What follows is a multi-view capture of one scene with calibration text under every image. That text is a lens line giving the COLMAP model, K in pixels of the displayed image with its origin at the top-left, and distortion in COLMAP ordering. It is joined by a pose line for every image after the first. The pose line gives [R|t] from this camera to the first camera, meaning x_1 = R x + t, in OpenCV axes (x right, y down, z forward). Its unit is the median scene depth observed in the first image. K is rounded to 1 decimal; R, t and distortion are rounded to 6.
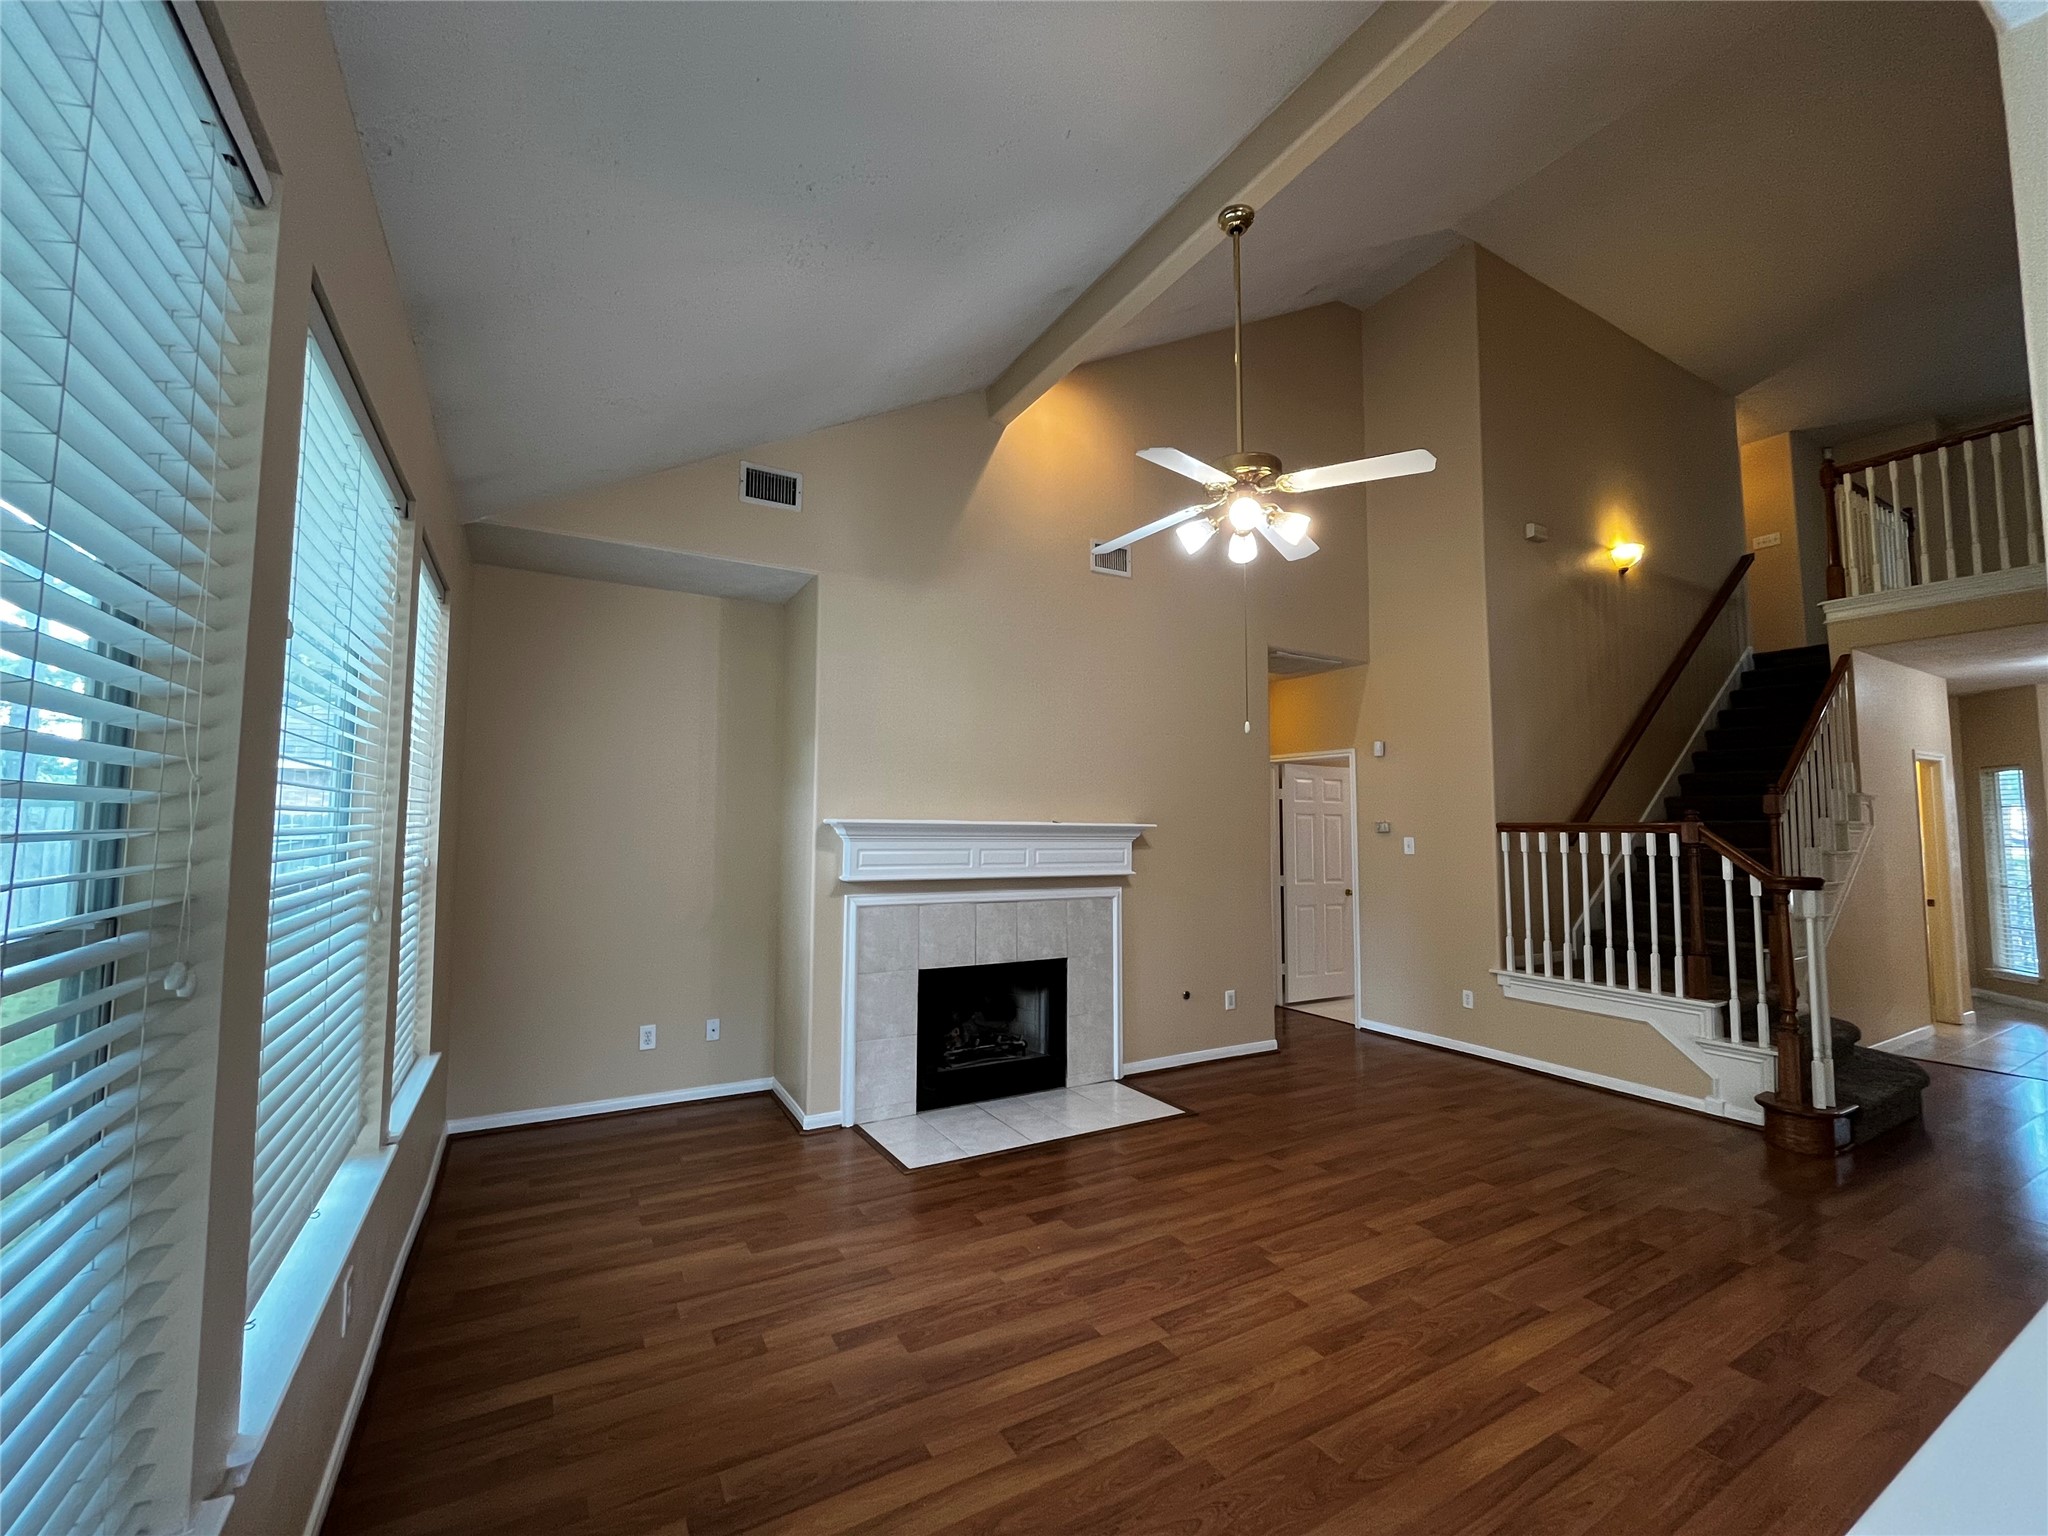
lens RADIAL K [[829.8, 0, 1020.8], [0, 829.8, 769.2], [0, 0, 1]] dist [-0.000047, -0.000110]
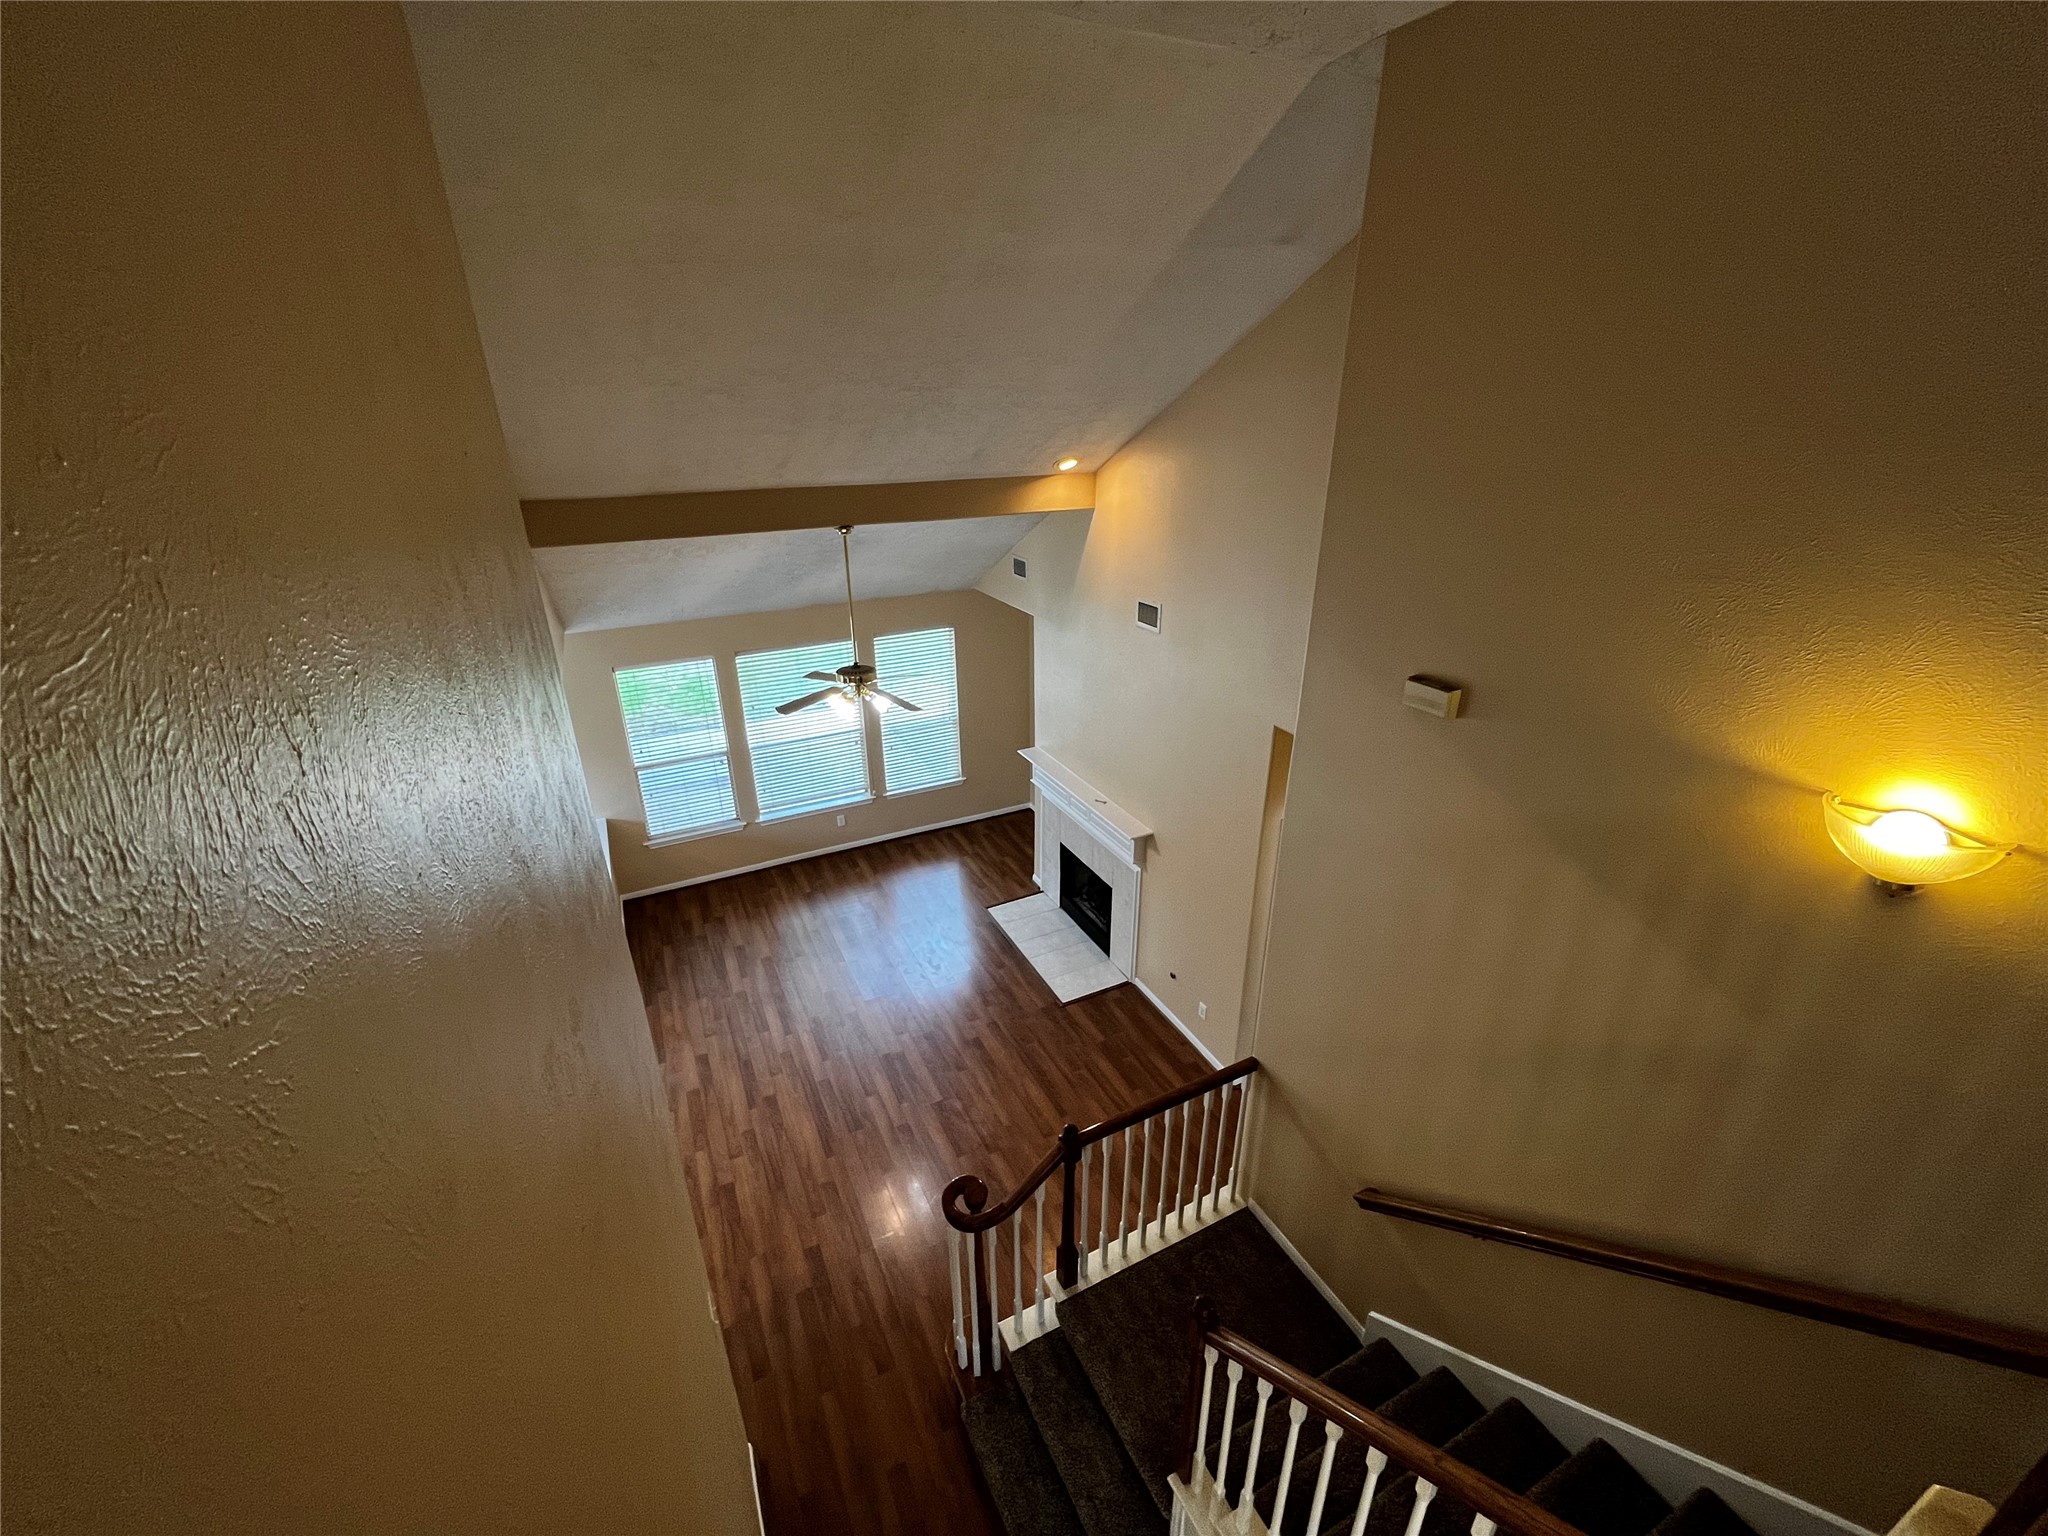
lens RADIAL K [[829.8, 0, 1021.3], [0, 829.8, 771.5], [0, 0, 1]] dist [-0.000047, -0.000110]
pose [[-0.065613, 0.395615, -0.916070, 1.180182], [0.081943, 0.917084, 0.390183, -0.486465], [0.994475, -0.049465, -0.092591, 0.874515]]
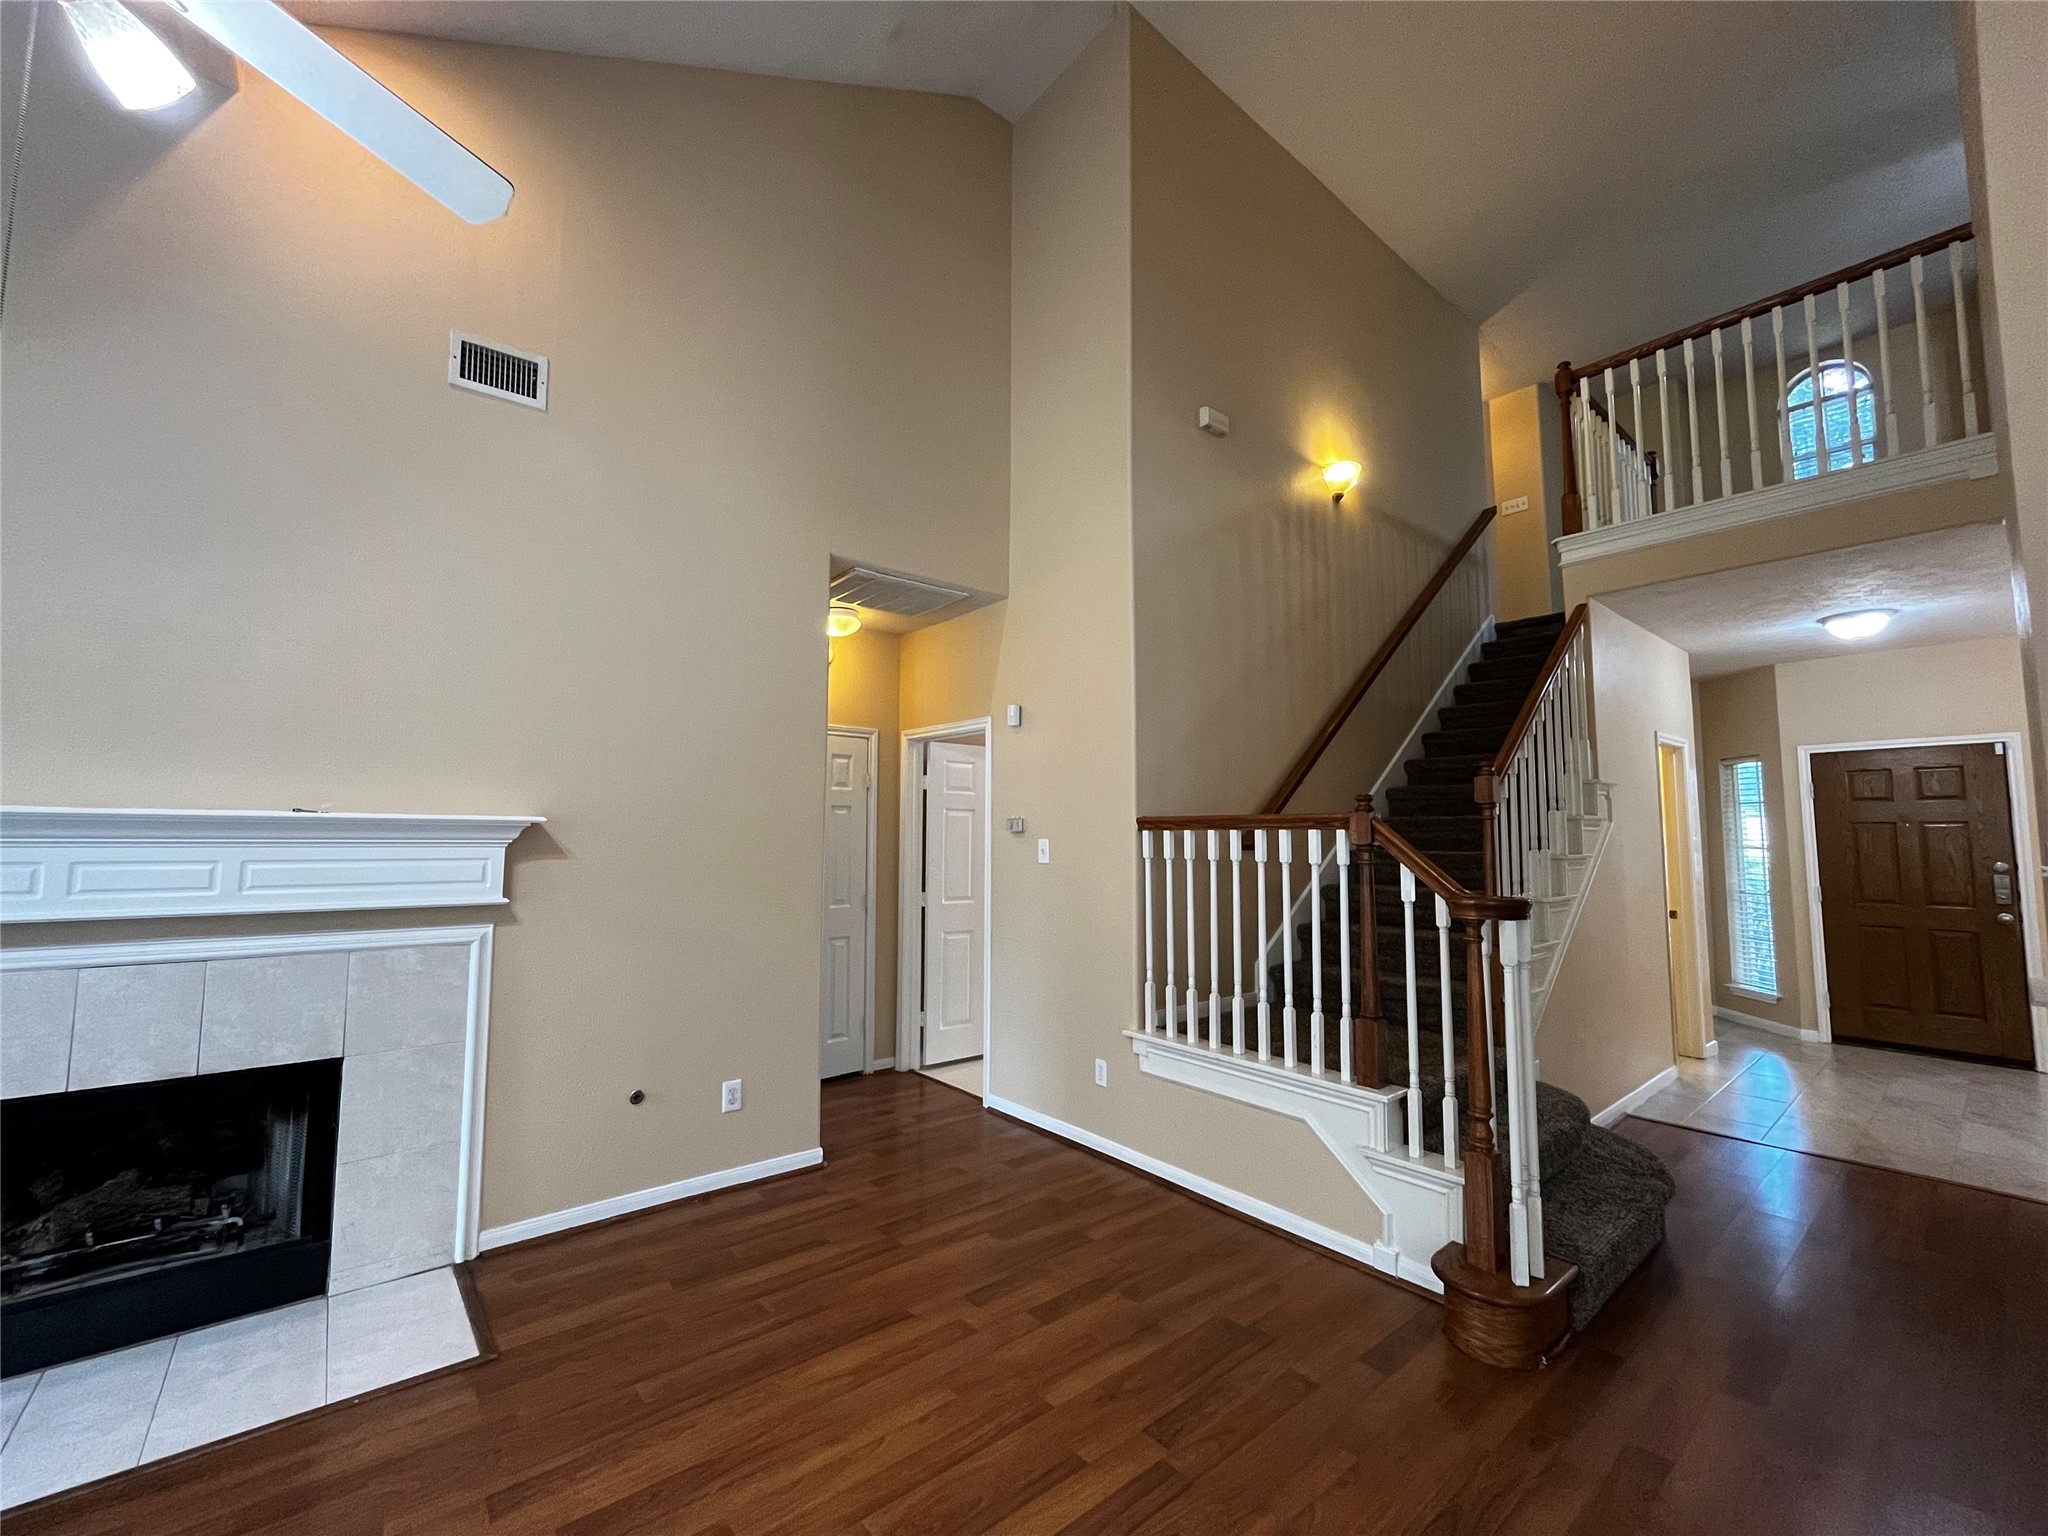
lens RADIAL K [[829.8, 0, 1018.3], [0, 829.8, 768.3], [0, 0, 1]] dist [-0.000047, -0.000110]
pose [[0.986150, 0.010334, 0.165532, 0.361168], [-0.008994, 0.999920, -0.008841, 0.031111], [-0.165610, 0.007229, 0.986165, 0.334593]]
